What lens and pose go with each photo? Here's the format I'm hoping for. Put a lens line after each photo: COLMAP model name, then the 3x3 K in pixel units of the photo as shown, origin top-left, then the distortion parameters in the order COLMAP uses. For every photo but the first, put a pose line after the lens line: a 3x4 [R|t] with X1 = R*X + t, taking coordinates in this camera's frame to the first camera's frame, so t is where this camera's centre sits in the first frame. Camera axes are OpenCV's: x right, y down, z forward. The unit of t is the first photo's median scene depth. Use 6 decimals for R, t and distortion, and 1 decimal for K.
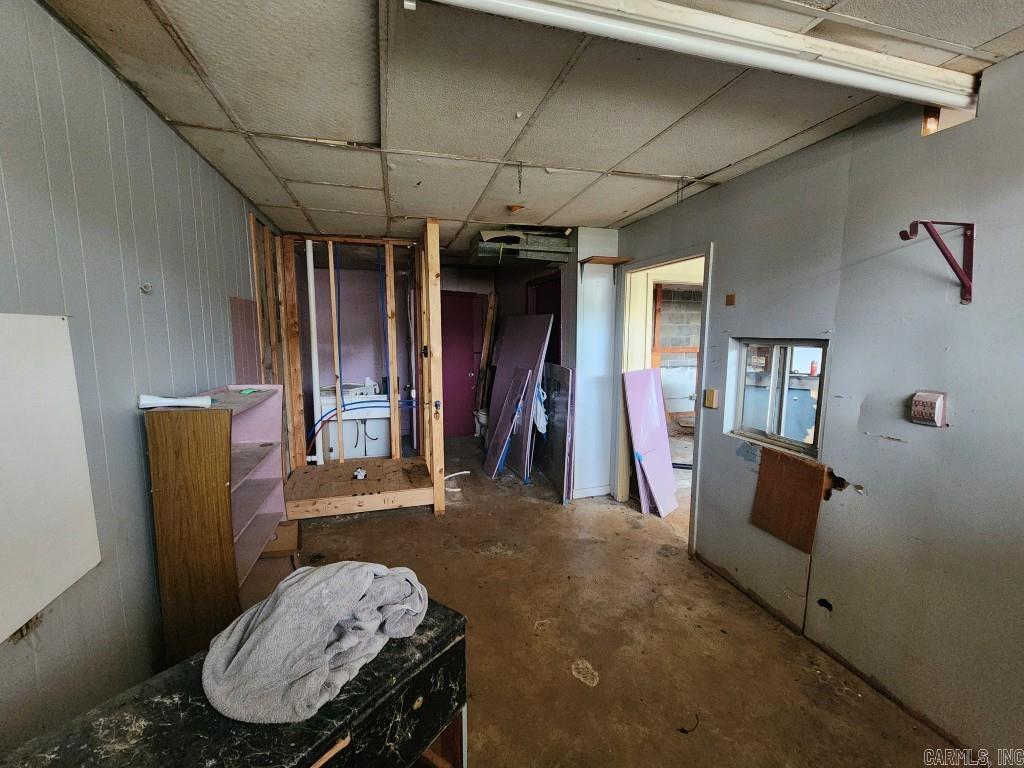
lens RADIAL K [[420.4, 0, 509.5], [0, 420.4, 383.0], [0, 0, 1]] dist [-0.001675, 0.001562]
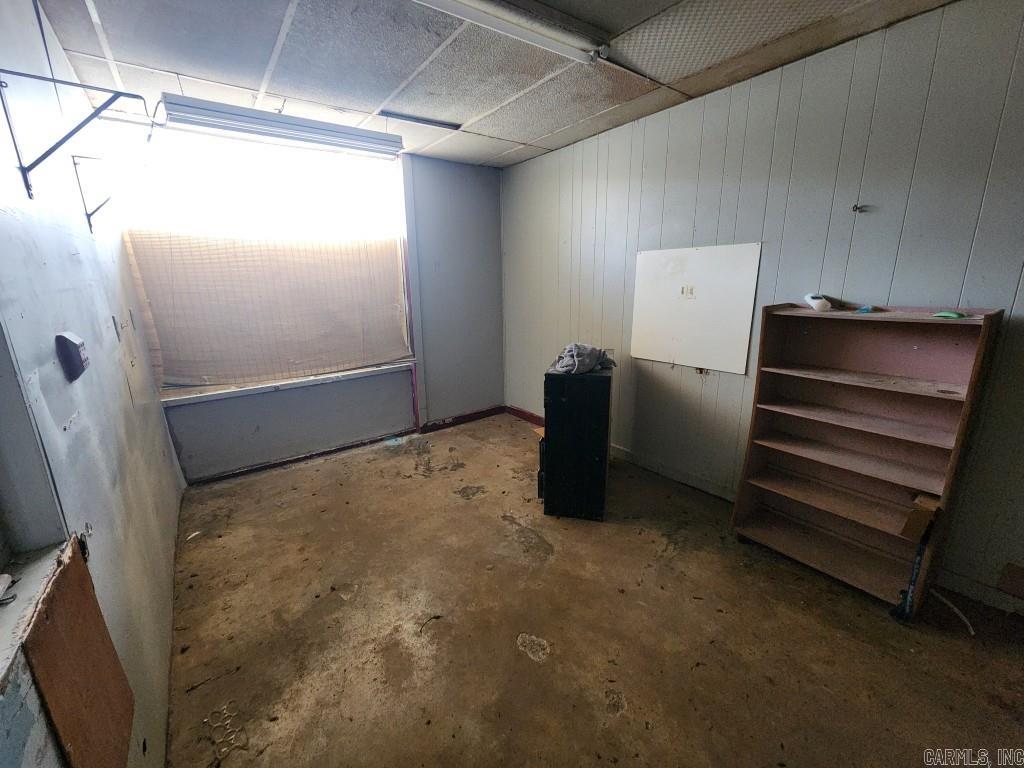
lens RADIAL K [[420.4, 0, 511.8], [0, 420.4, 382.8], [0, 0, 1]] dist [-0.001675, 0.001562]
pose [[-0.934724, 0.107533, -0.338714, 0.495734], [-0.022071, 0.933714, 0.357338, -0.148936], [0.354688, 0.341488, -0.870392, 1.678850]]
